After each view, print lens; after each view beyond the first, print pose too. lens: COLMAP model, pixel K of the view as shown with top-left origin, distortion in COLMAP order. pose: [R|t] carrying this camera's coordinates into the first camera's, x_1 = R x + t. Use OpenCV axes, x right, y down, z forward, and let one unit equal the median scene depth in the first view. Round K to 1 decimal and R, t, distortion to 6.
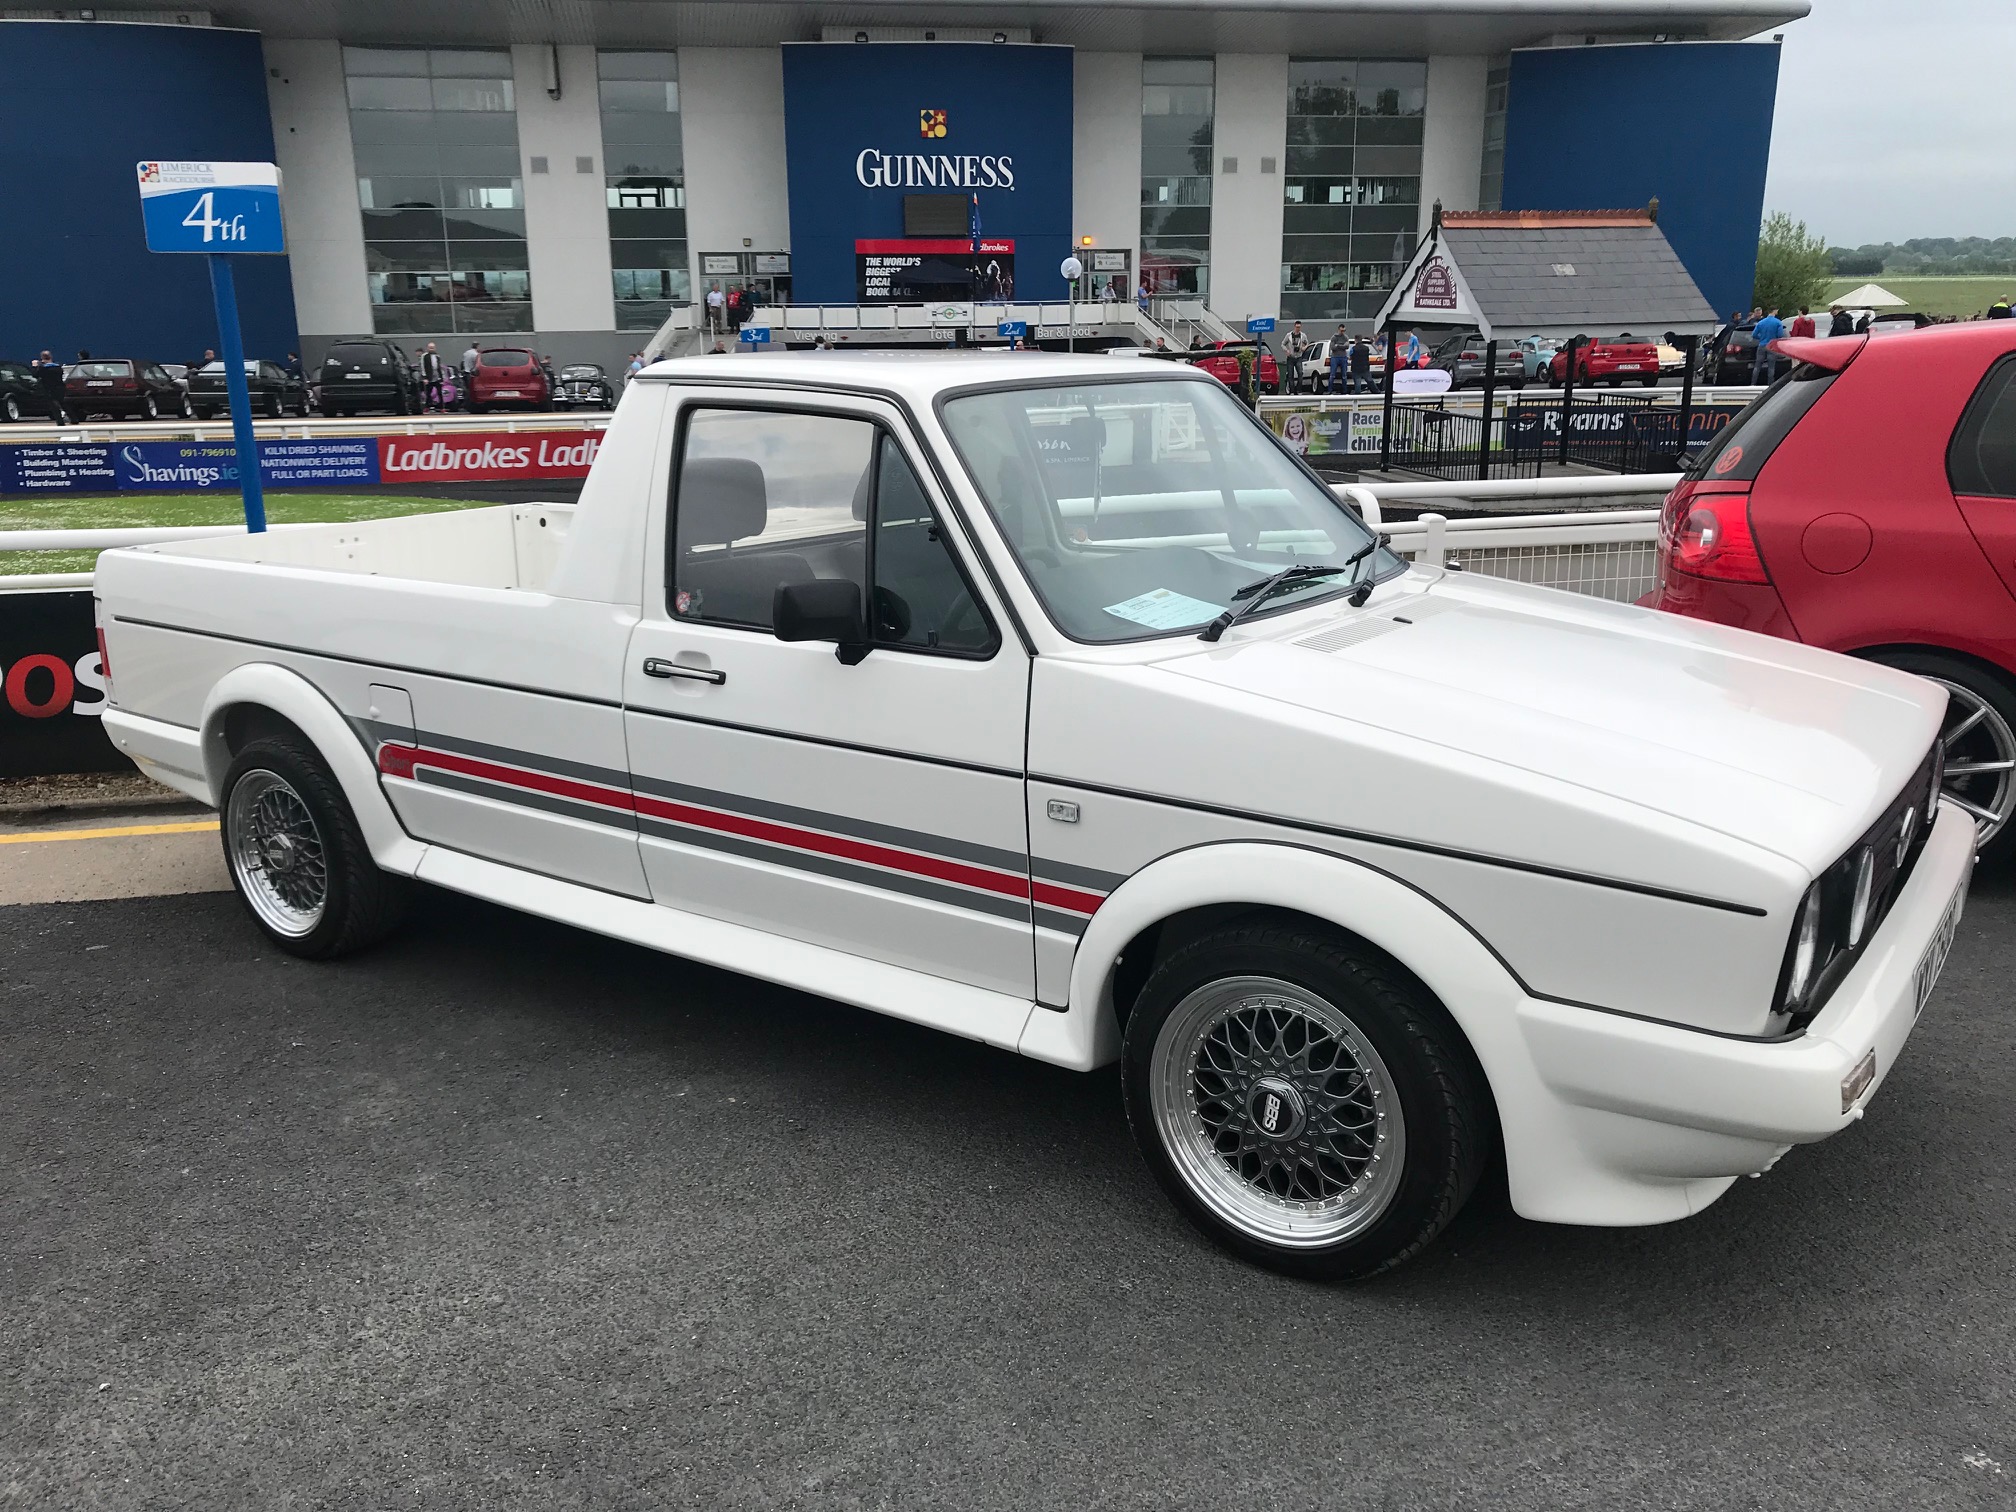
lens RADIAL K [[1636.4, 0, 987.9], [0, 1636.4, 746.8], [0, 0, 1]] dist [0.029768, -0.021588]
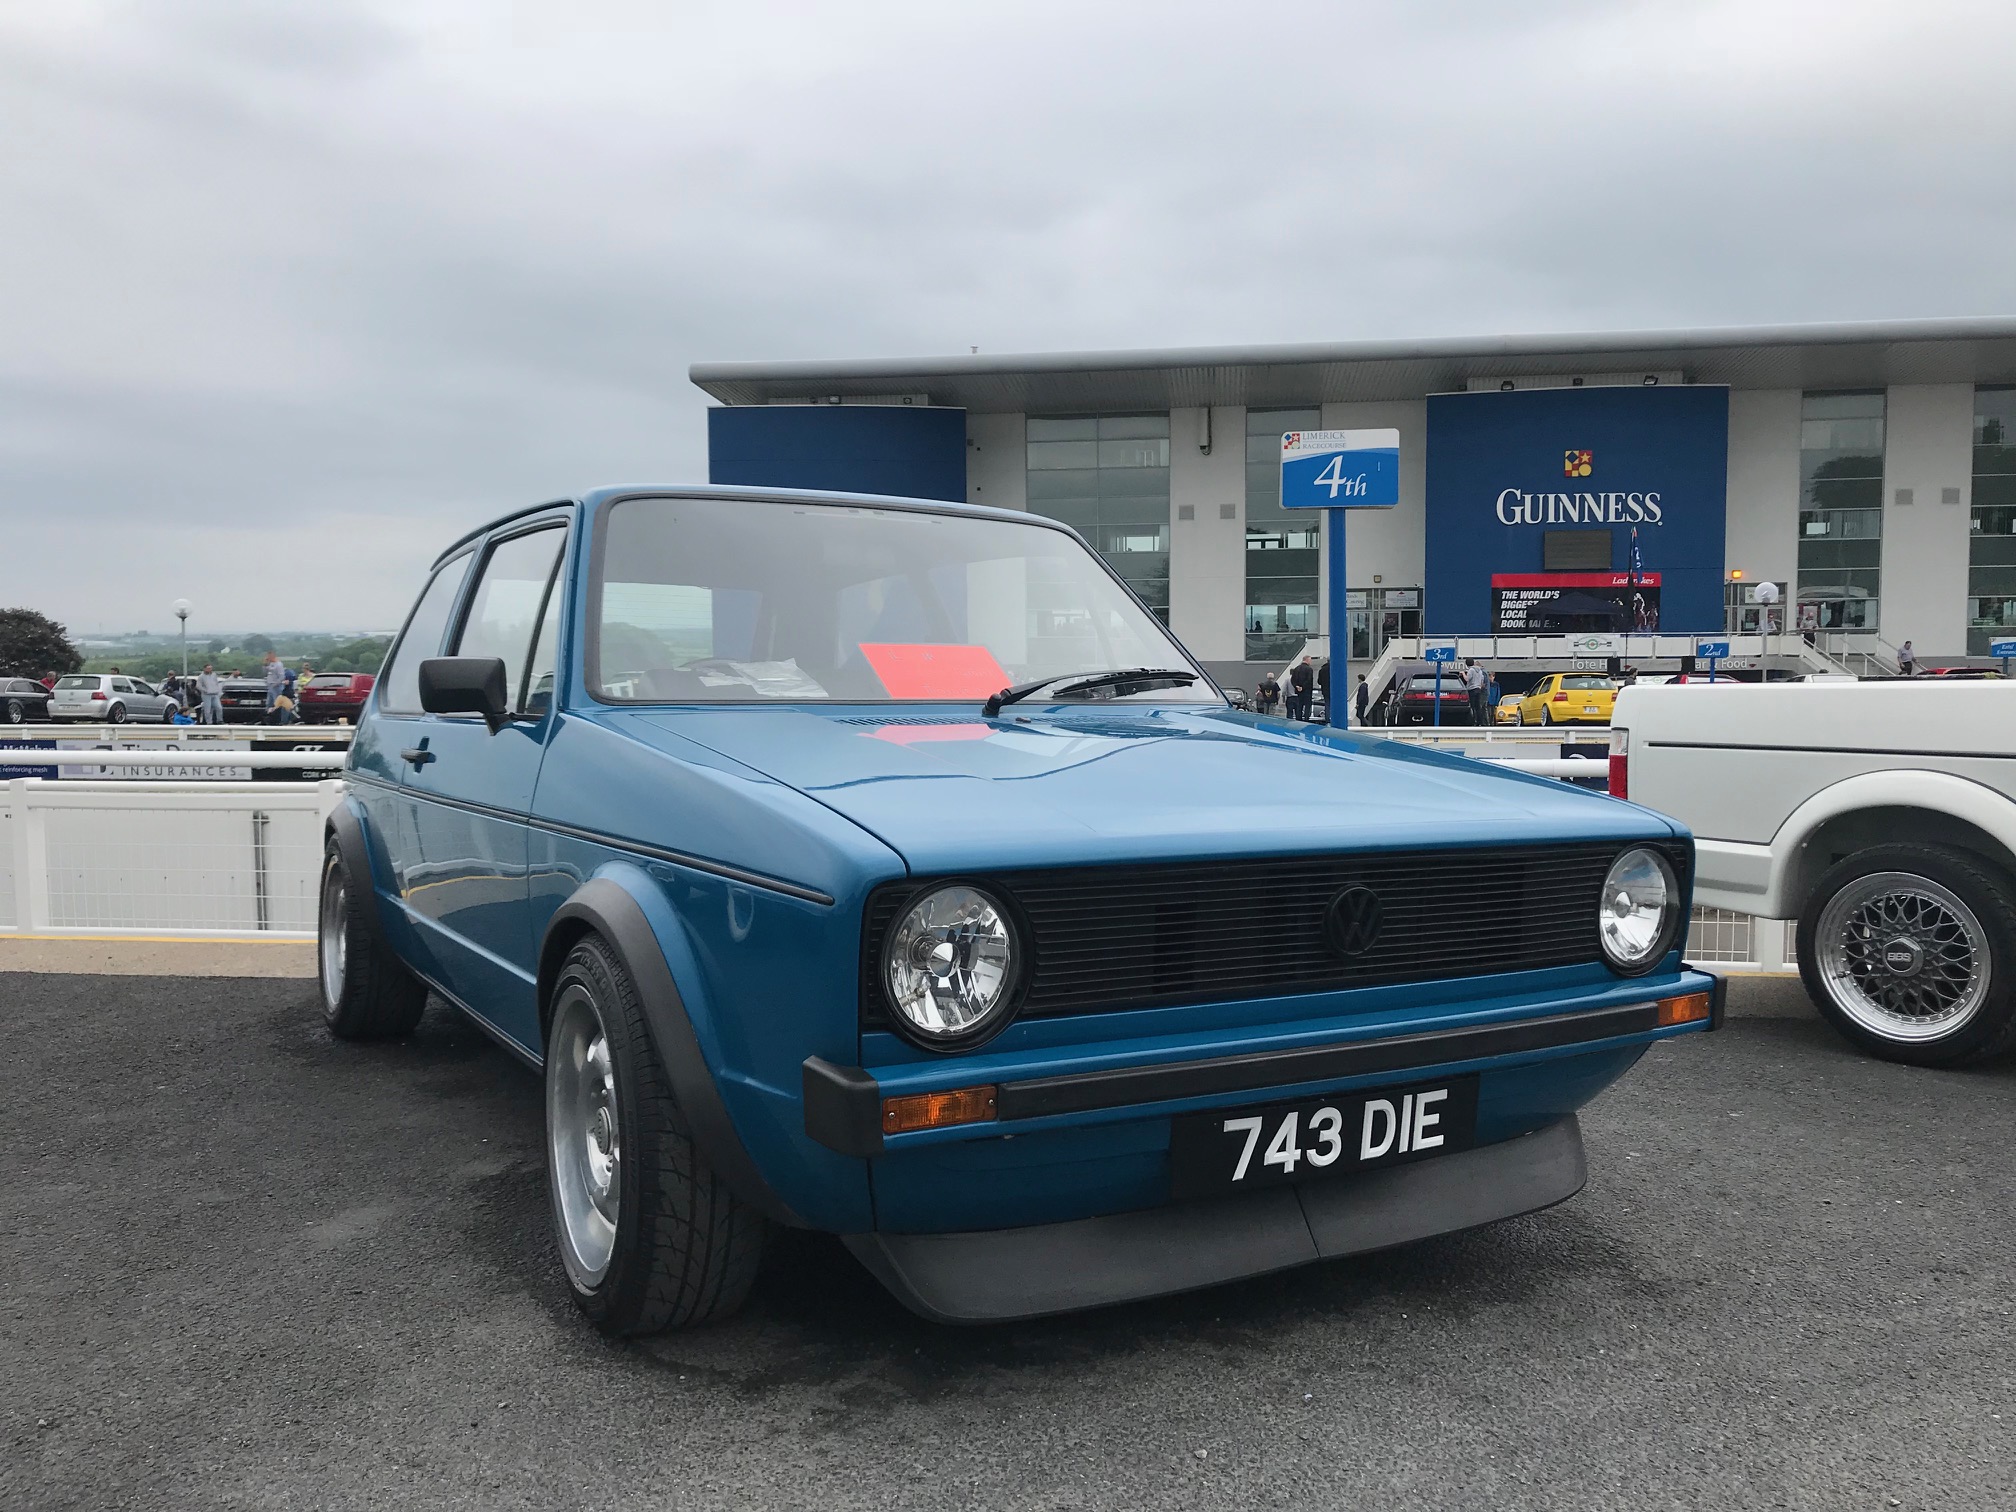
lens RADIAL K [[1636.4, 0, 991.9], [0, 1636.4, 746.2], [0, 0, 1]] dist [0.029768, -0.021588]
pose [[0.946337, 0.025917, -0.322140, -0.043651], [-0.090815, 0.977941, -0.188106, 0.012436], [0.310158, 0.207267, 0.927816, -0.010805]]
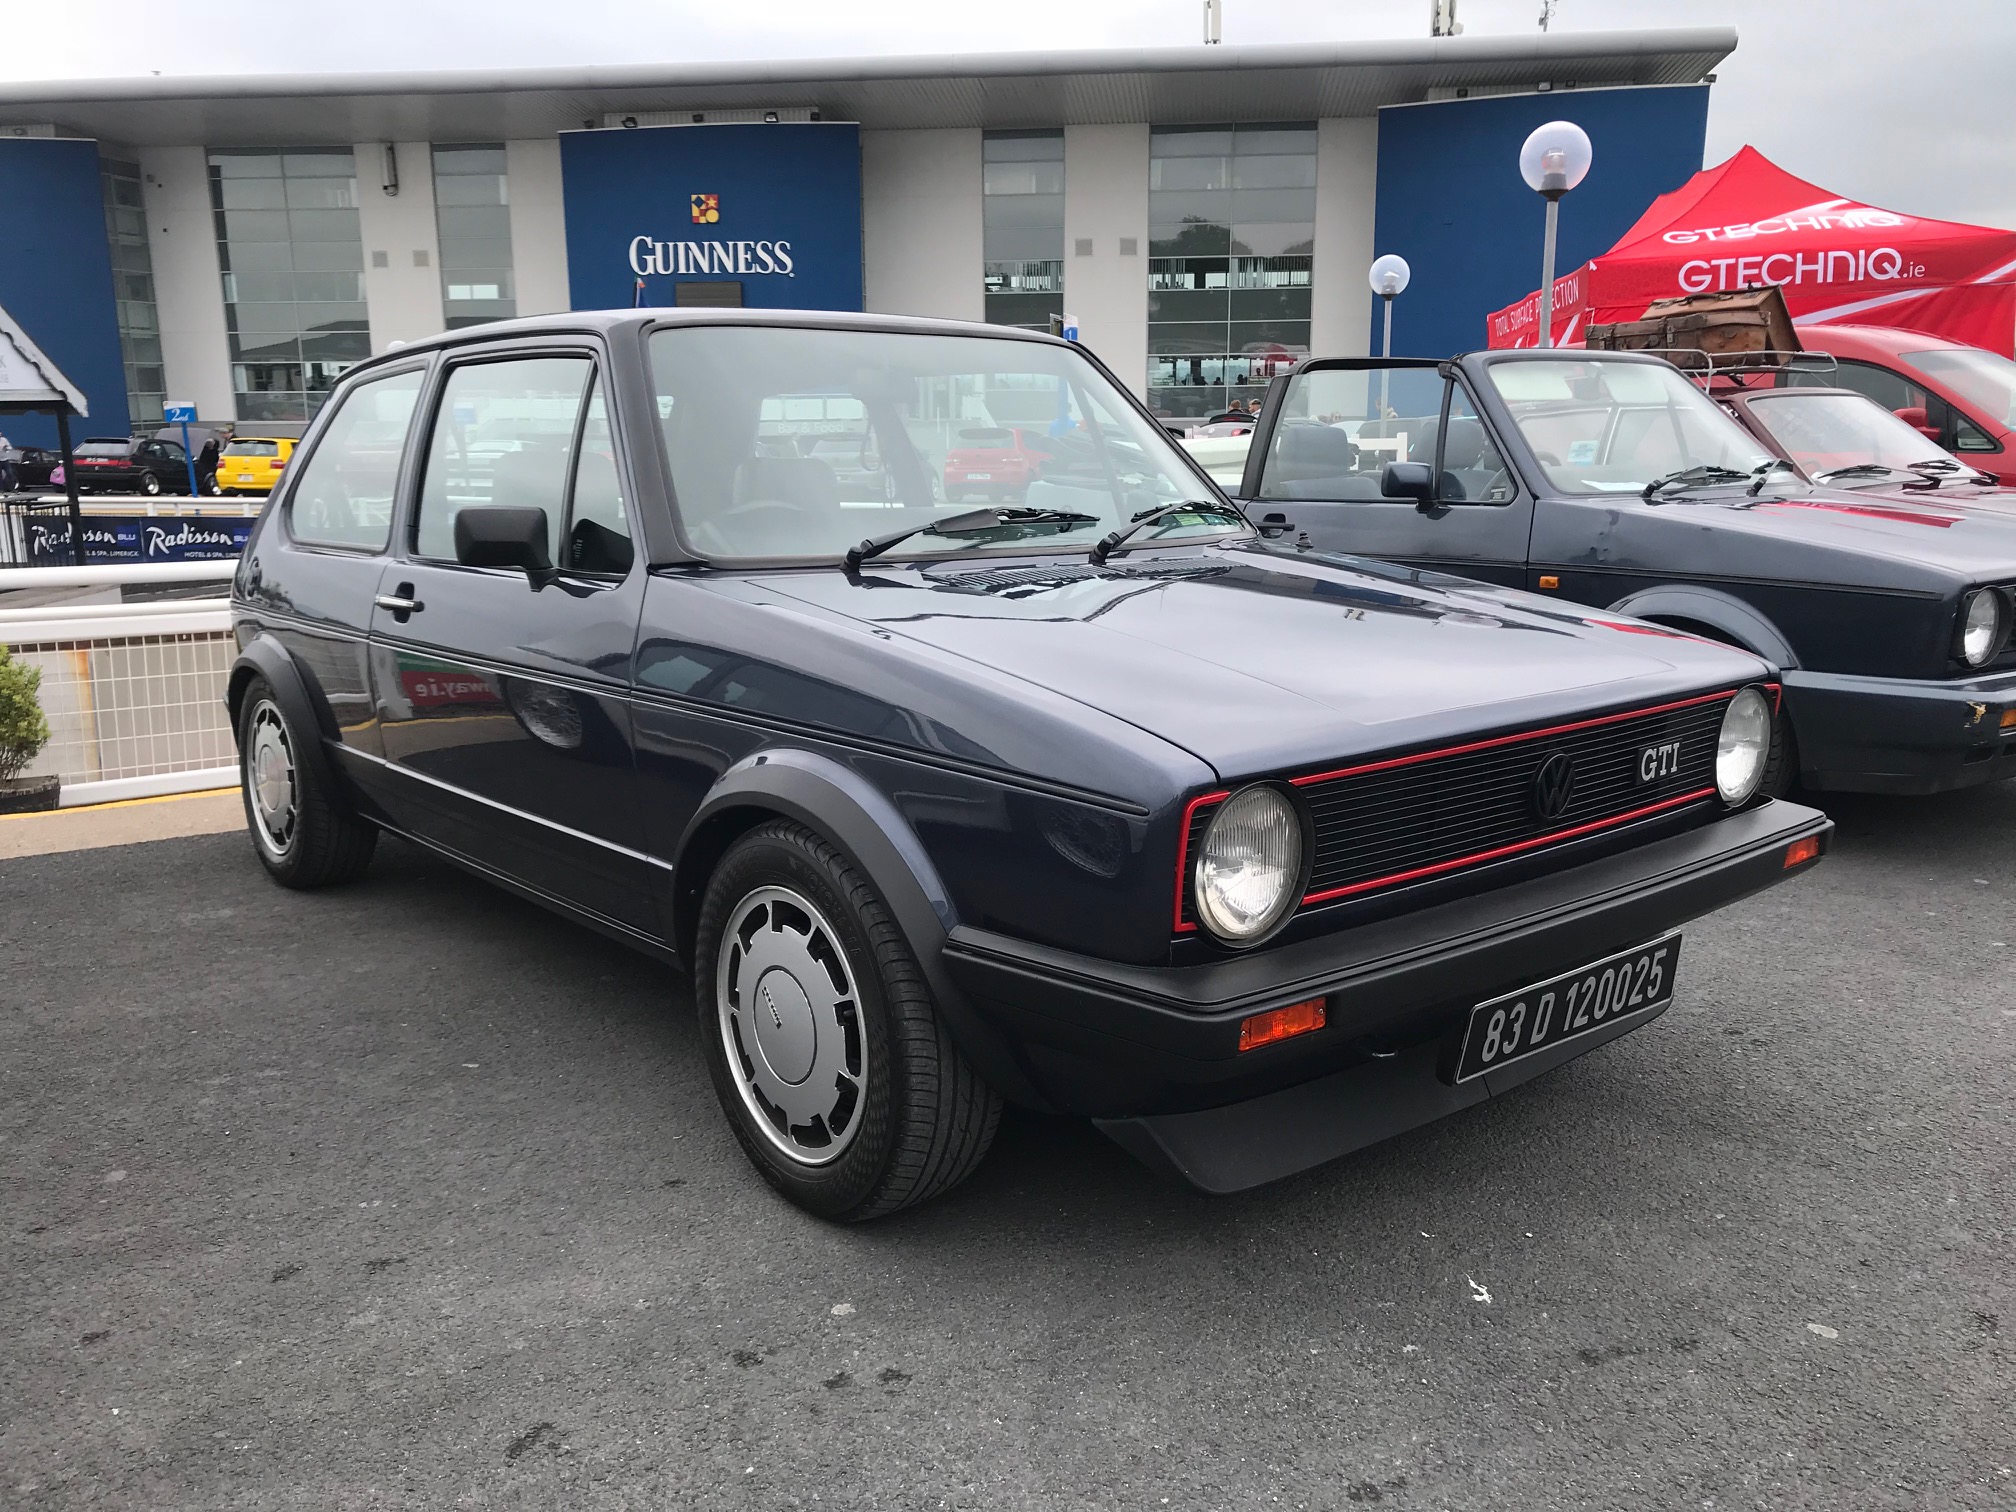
lens RADIAL K [[1636.4, 0, 1002.9], [0, 1636.4, 744.6], [0, 0, 1]] dist [0.029768, -0.021588]
pose [[0.952091, 0.070333, -0.297617, 0.431714], [-0.087476, 0.995165, -0.044661, -0.042350], [0.293037, 0.068555, 0.953640, 0.162129]]
